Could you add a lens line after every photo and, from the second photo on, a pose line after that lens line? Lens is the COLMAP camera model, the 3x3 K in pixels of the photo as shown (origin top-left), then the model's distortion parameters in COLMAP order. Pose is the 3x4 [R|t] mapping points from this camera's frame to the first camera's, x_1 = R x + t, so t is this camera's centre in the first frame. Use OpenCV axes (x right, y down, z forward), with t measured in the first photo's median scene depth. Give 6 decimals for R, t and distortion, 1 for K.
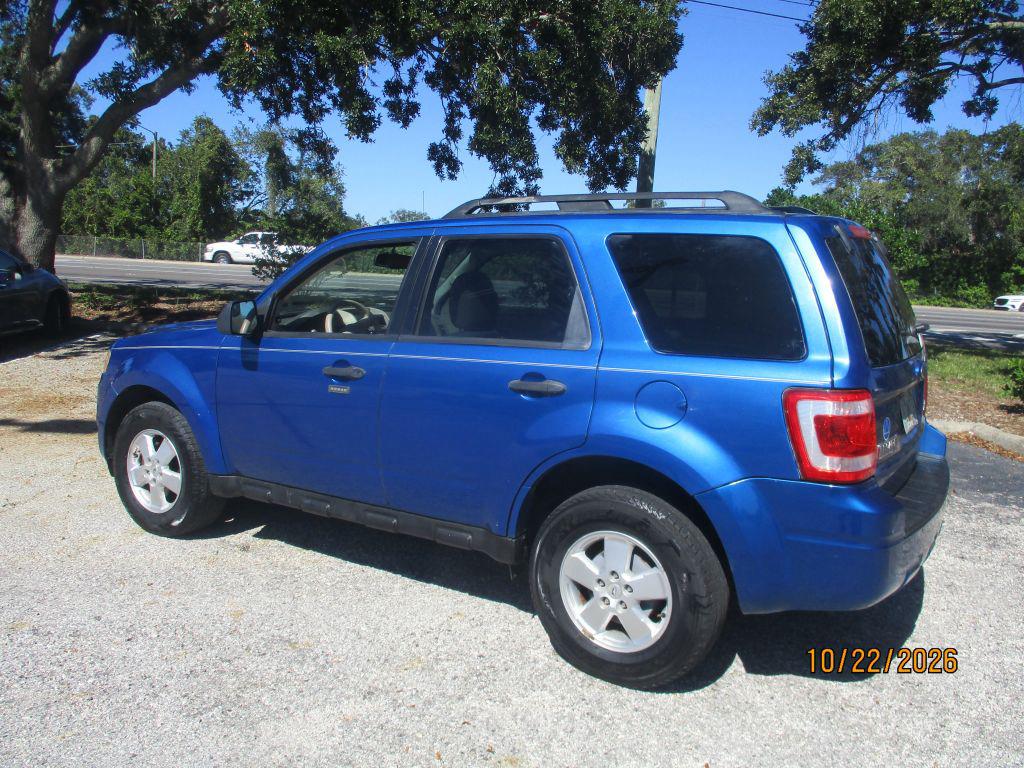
lens RADIAL K [[851.8, 0, 510.4], [0, 851.8, 385.5], [0, 0, 1]] dist [-0.032500, 0.007603]
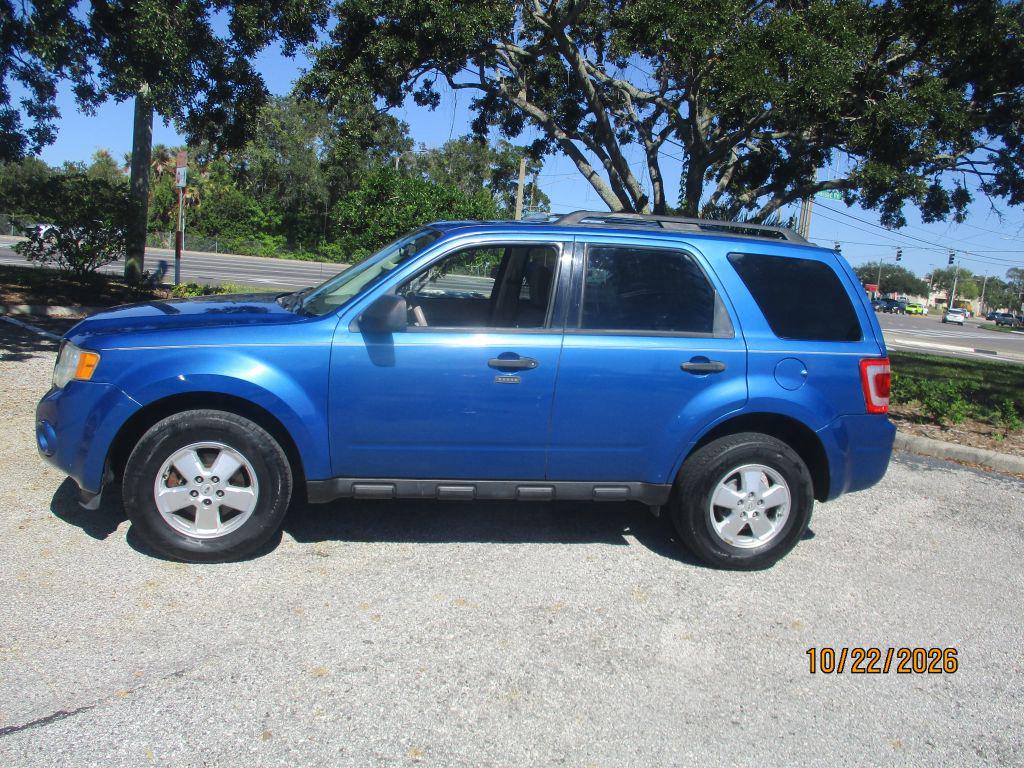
lens RADIAL K [[851.8, 0, 512.5], [0, 851.8, 386.7], [0, 0, 1]] dist [-0.032500, 0.007603]
pose [[0.726878, -0.080518, 0.682030, -0.246773], [0.039223, 0.996350, 0.075823, -0.018042], [-0.685646, -0.028363, 0.727382, 0.052484]]
